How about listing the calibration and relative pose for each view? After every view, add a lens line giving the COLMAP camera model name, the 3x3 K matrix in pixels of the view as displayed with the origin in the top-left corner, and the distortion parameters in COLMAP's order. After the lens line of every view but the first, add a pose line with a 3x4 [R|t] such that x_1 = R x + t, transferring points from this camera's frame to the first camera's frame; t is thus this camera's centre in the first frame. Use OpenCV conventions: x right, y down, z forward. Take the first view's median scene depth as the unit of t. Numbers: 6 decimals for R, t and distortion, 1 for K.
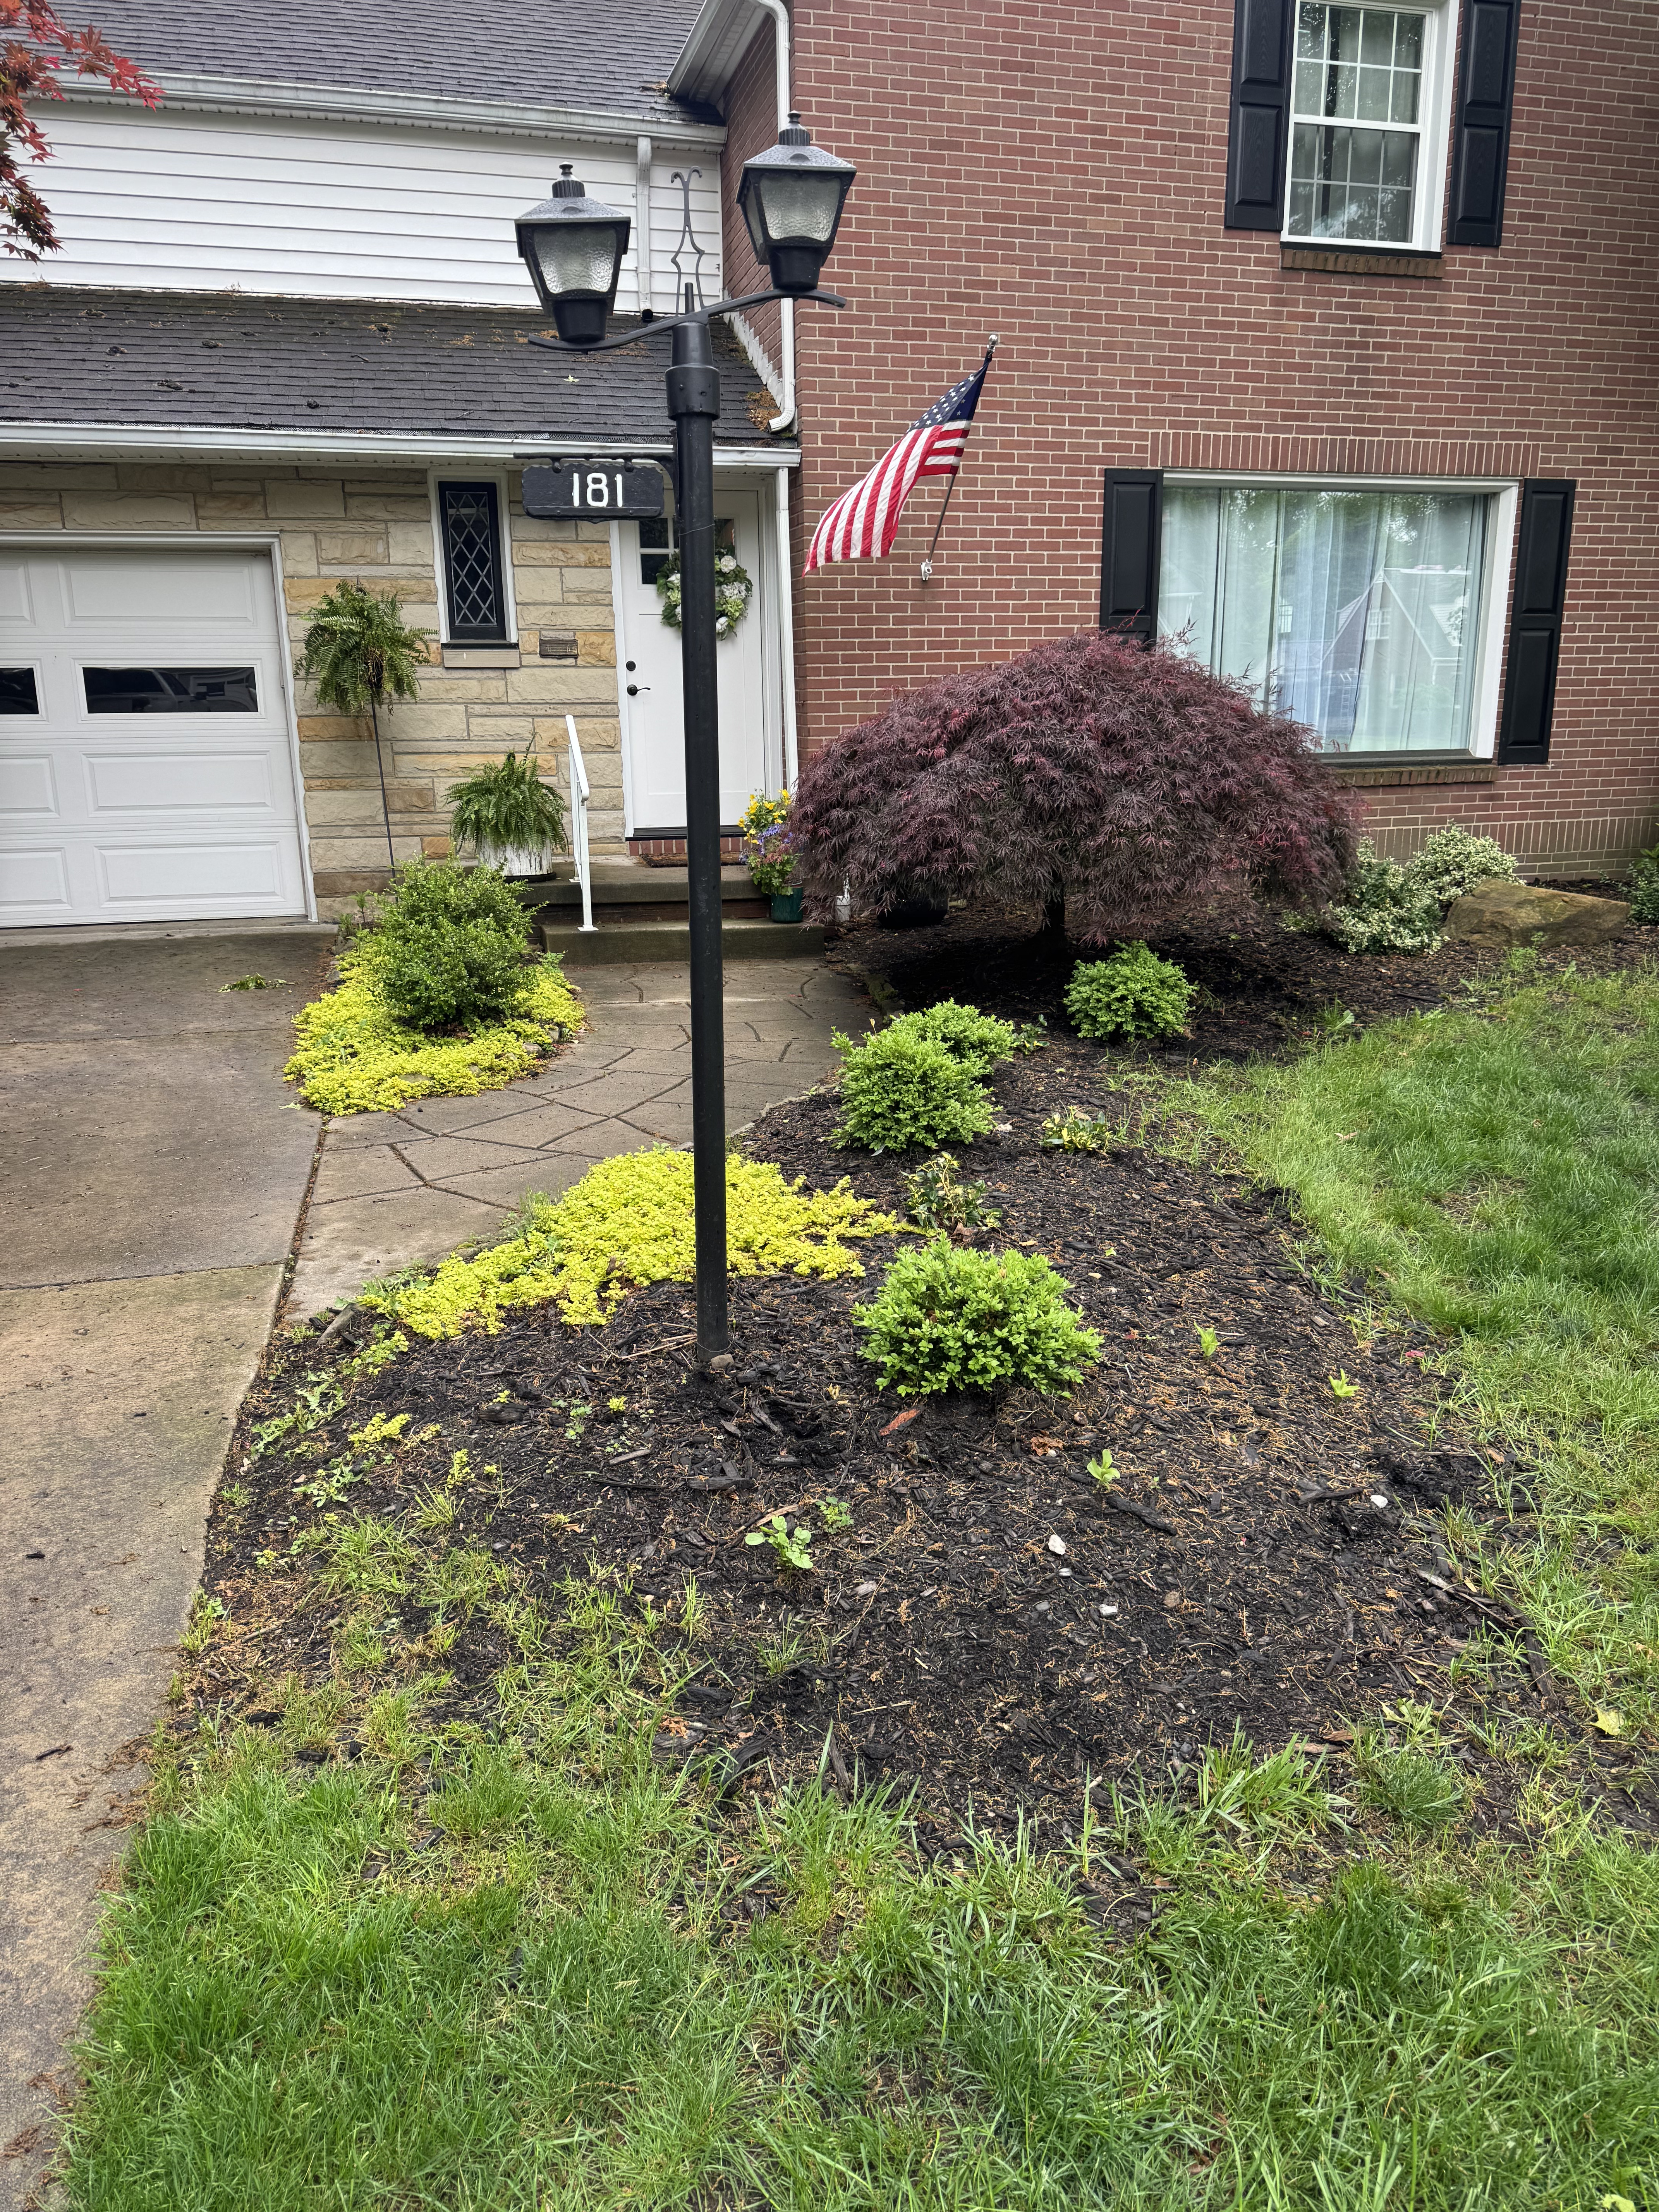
lens RADIAL K [[1564.4, 0, 825.9], [0, 1564.4, 1068.0], [0, 0, 1]] dist [0.035119, -0.028354]
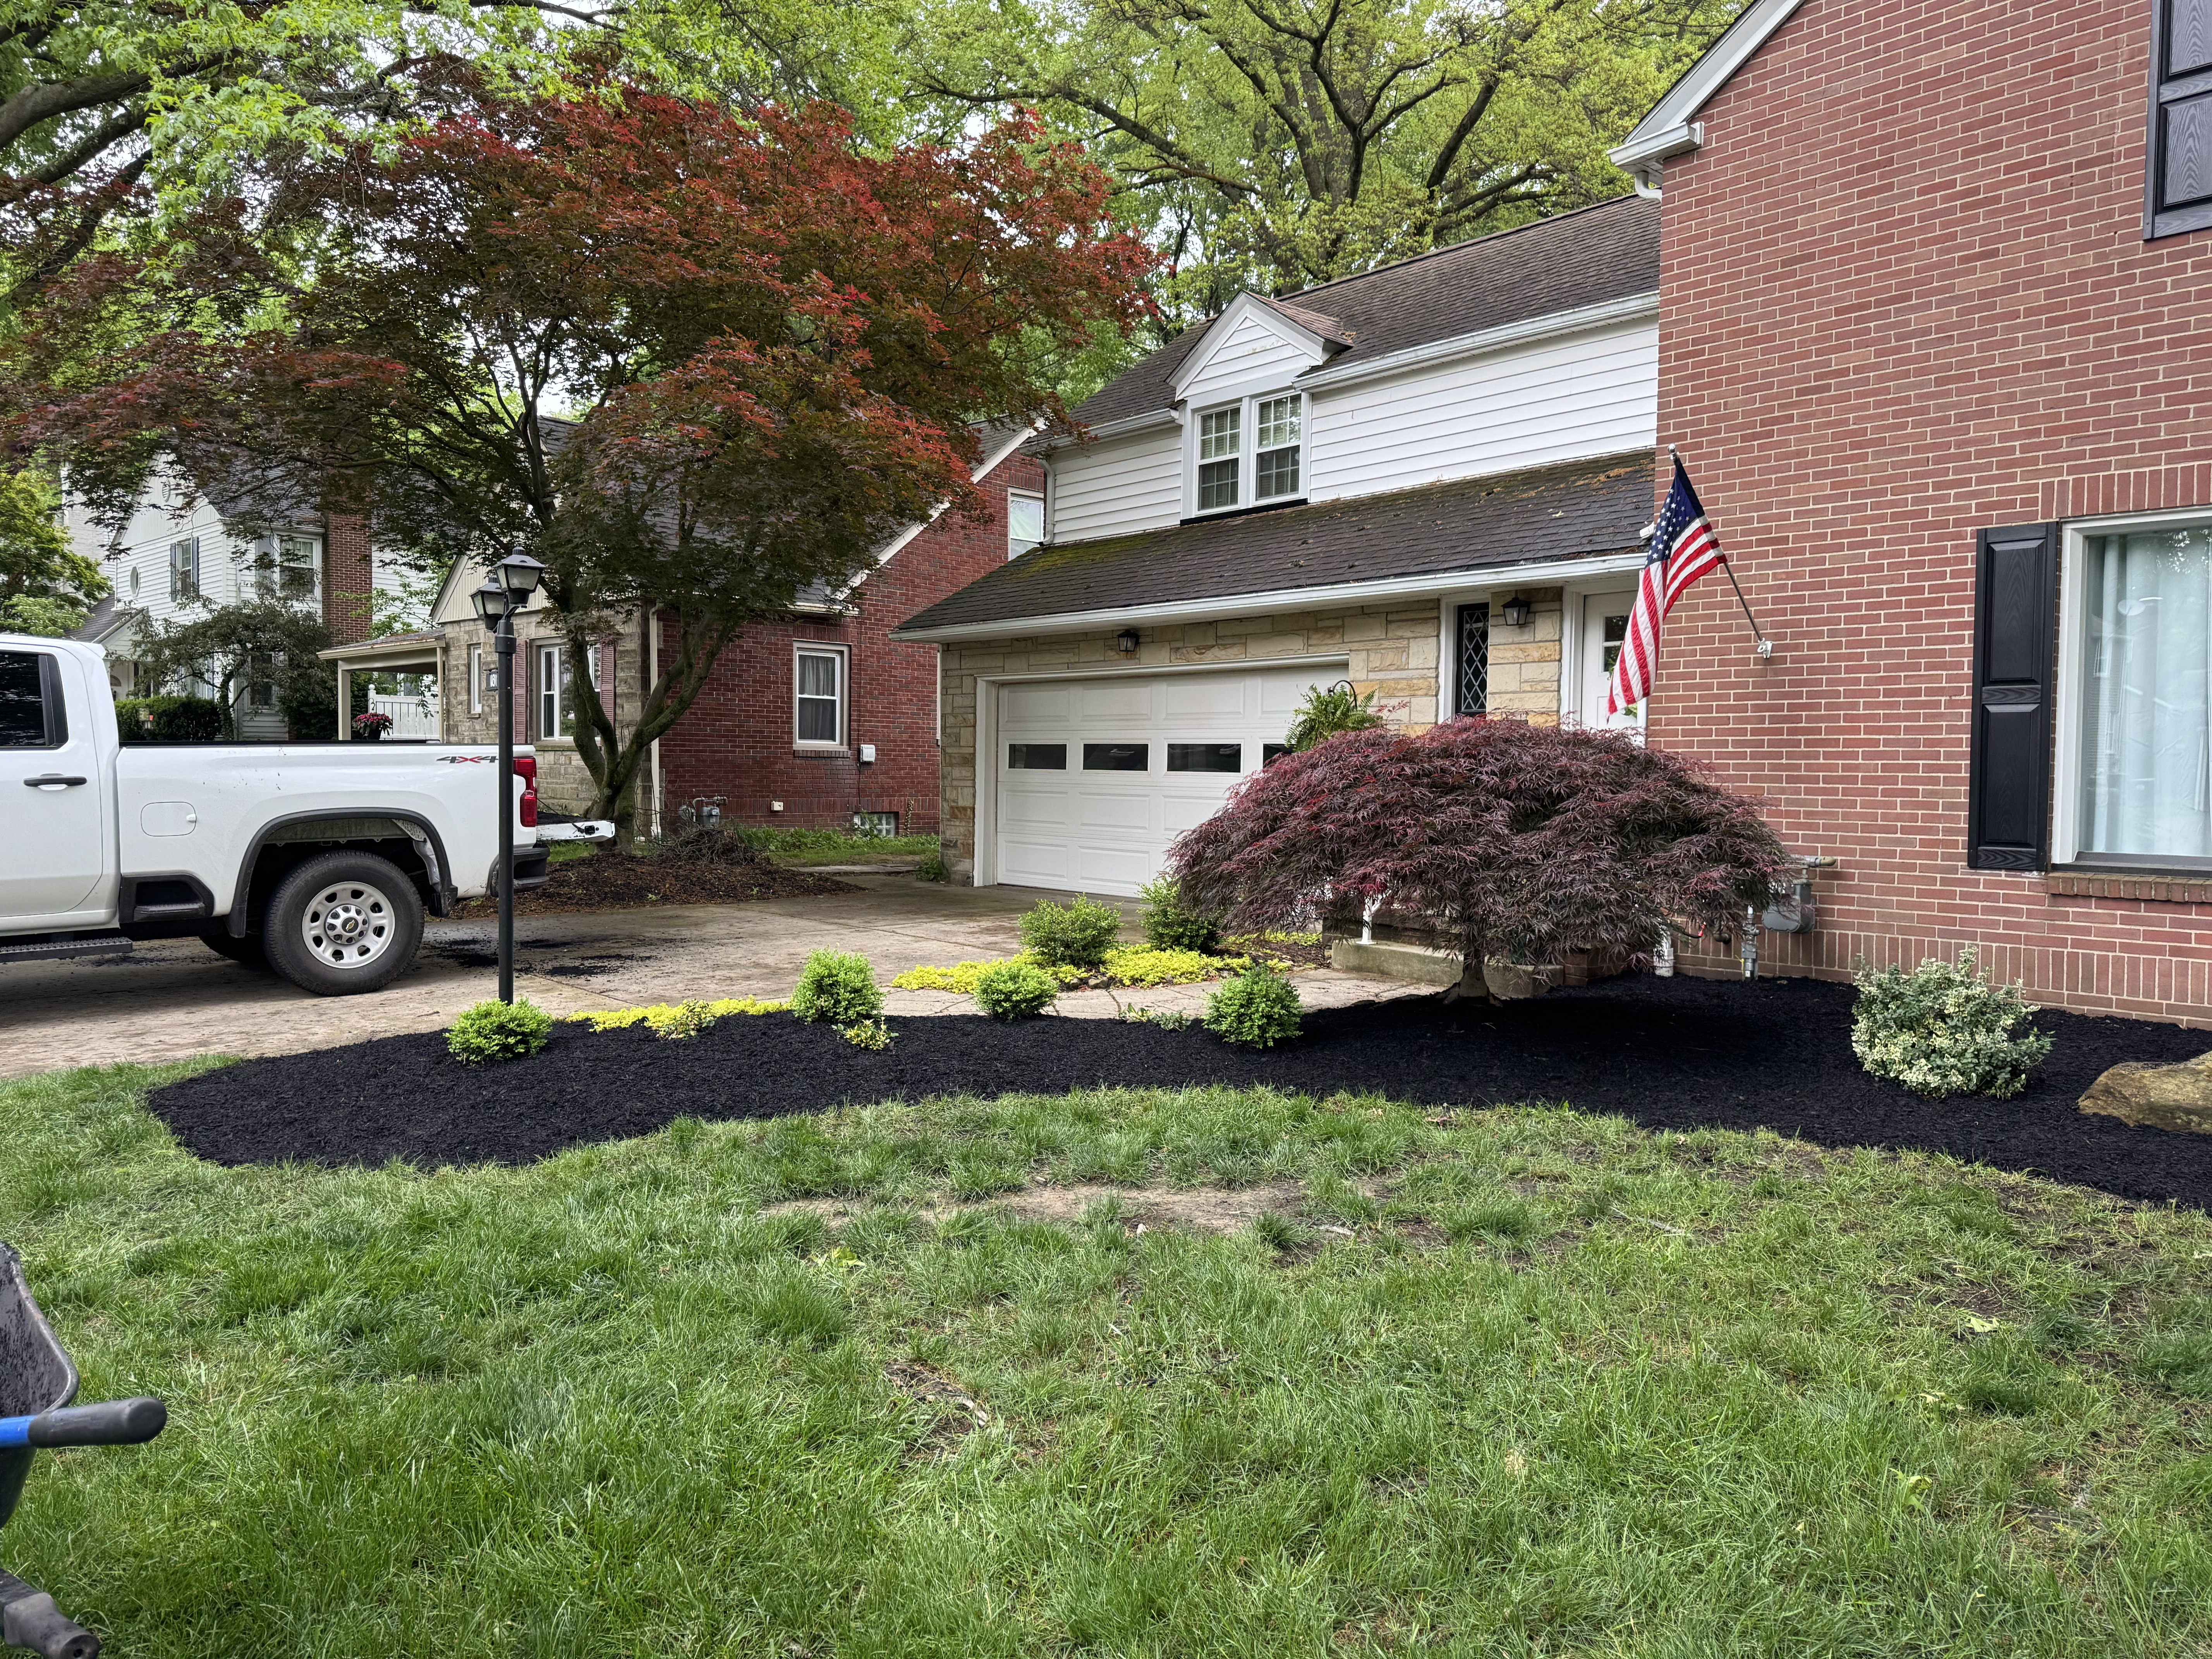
lens RADIAL K [[1555.0, 0, 1111.0], [0, 1555.0, 817.0], [0, 0, 1]] dist [0.076197, -0.088200]
pose [[0.441064, 0.046036, -0.896294, 0.775719], [-0.220051, 0.973746, -0.058273, -0.061278], [0.870081, 0.222932, 0.439615, 0.213793]]
